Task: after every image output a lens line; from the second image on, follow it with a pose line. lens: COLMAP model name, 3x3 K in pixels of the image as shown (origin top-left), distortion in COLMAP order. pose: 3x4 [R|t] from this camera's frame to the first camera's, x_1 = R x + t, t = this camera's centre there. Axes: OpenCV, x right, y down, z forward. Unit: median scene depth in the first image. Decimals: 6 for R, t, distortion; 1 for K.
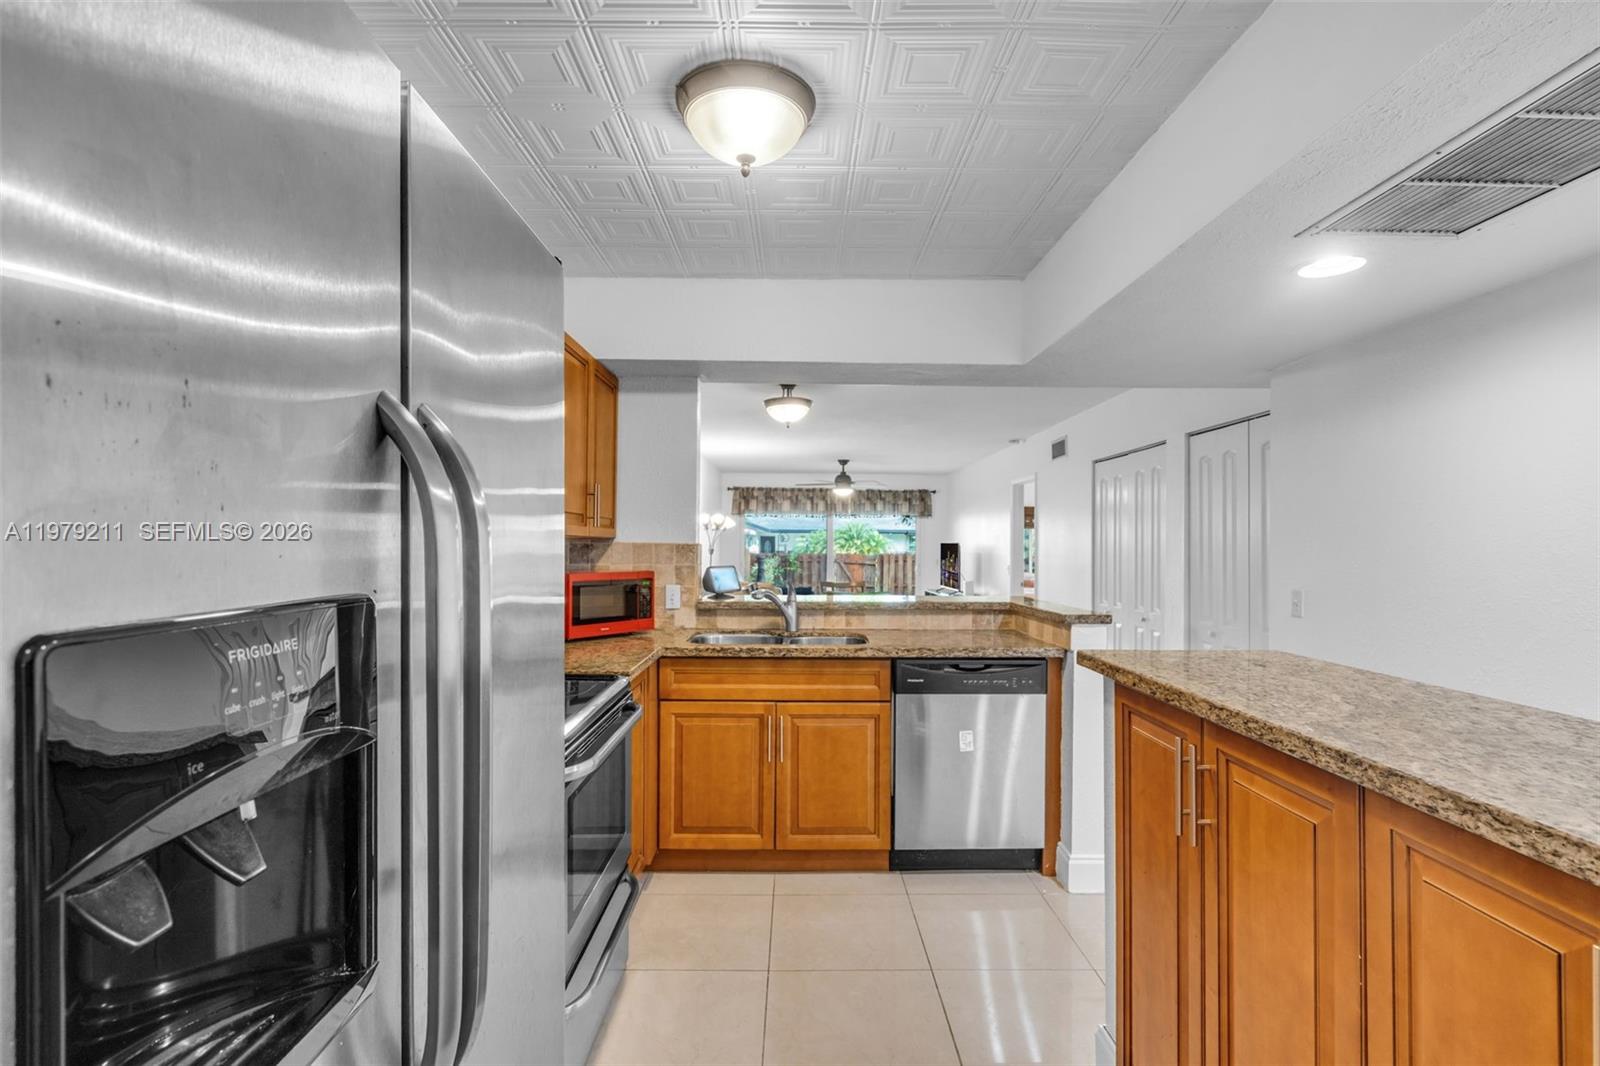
lens RADIAL K [[764.7, 0, 792.1], [0, 764.7, 531.9], [0, 0, 1]] dist [-0.006202, 0.000557]
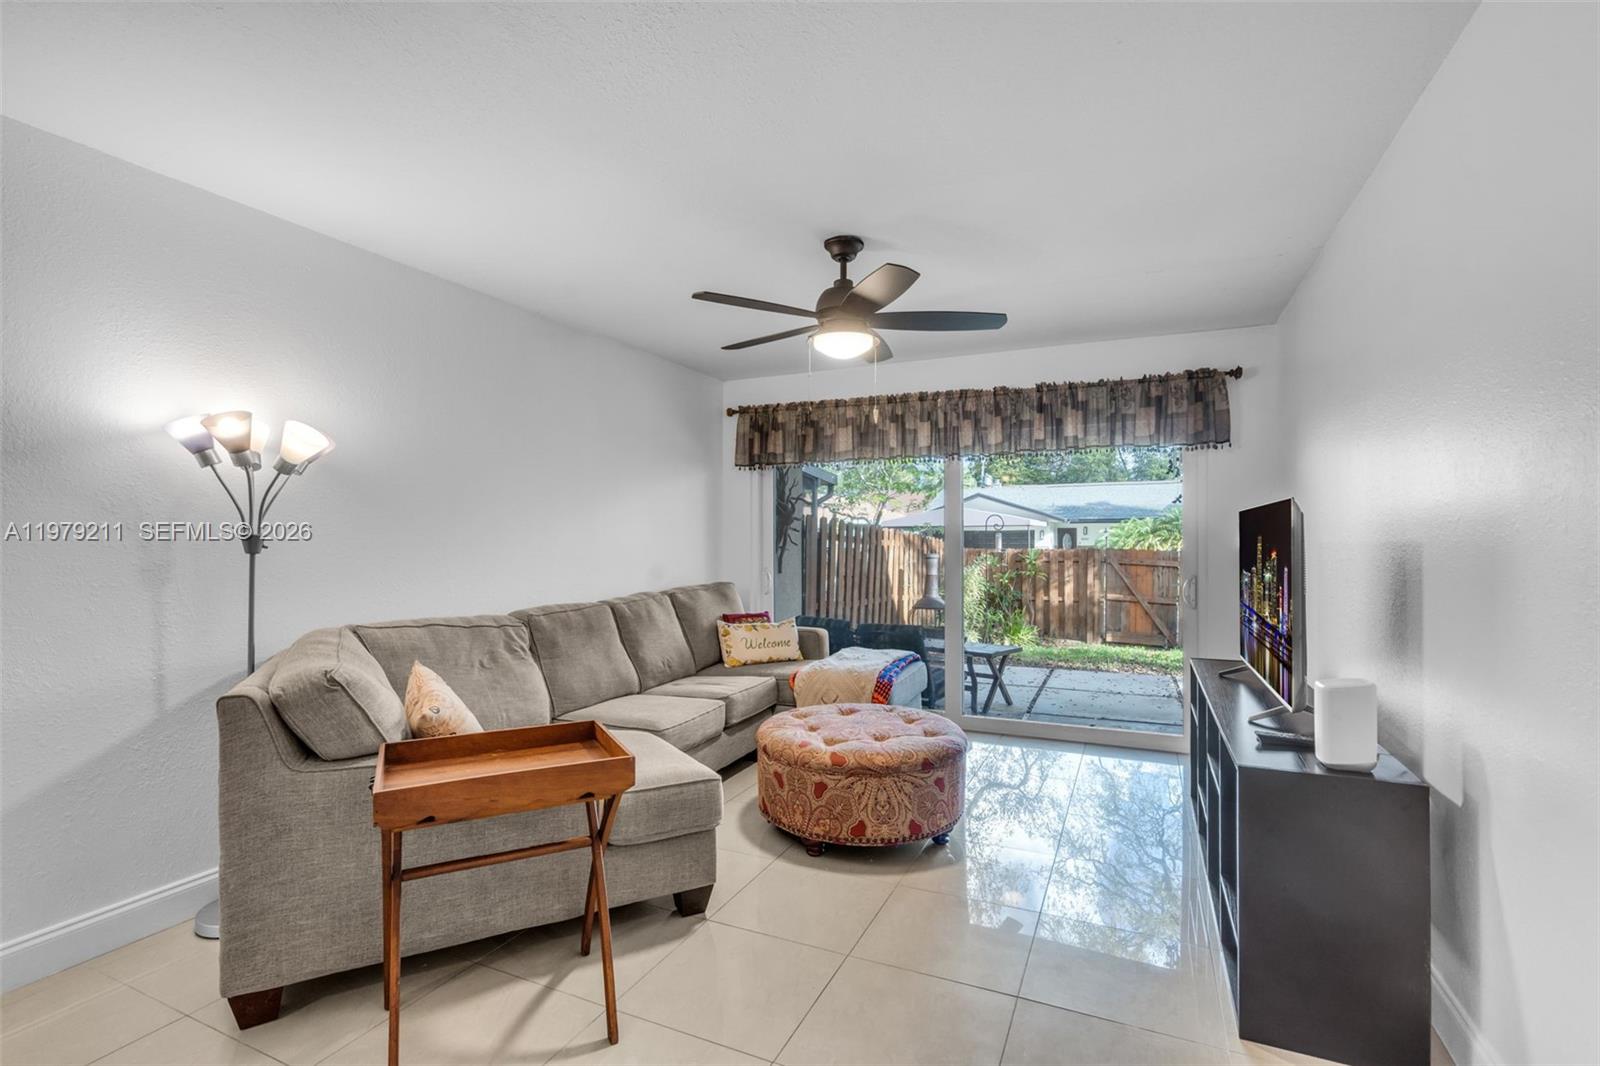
lens RADIAL K [[735.0, 0, 809.8], [0, 735.0, 537.2], [0, 0, 1]] dist [0.001868, -0.000818]
pose [[0.911017, -0.013196, -0.412158, 0.178886], [0.017812, 0.999814, 0.007360, 0.021649], [0.411985, -0.014046, 0.911082, 0.745475]]
